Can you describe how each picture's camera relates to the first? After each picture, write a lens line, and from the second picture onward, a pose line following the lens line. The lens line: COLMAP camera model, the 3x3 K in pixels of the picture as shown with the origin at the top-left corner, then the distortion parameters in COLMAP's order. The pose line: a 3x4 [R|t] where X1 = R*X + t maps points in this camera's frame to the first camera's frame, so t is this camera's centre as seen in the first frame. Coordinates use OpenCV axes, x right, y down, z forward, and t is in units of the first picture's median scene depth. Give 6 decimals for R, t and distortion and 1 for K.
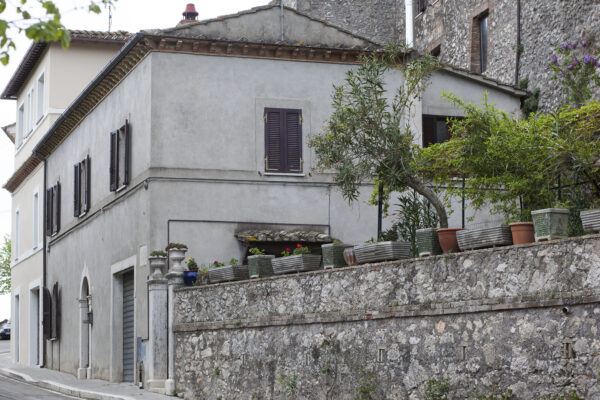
lens RADIAL K [[1472.8, 0, 300.0], [0, 1472.8, 200.3], [0, 0, 1]] dist [0.014536, 0.000000]
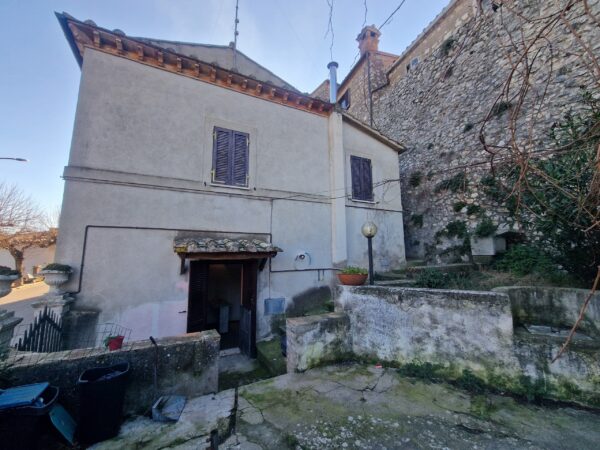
lens RADIAL K [[241.5, 0, 299.2], [0, 241.5, 225.7], [0, 0, 1]] dist [-0.000070, 0.000009]
pose [[0.990112, 0.019154, 0.138966, 0.015585], [-0.019166, 0.999816, -0.001257, 0.010750], [-0.138964, -0.001419, 0.990296, 0.823229]]
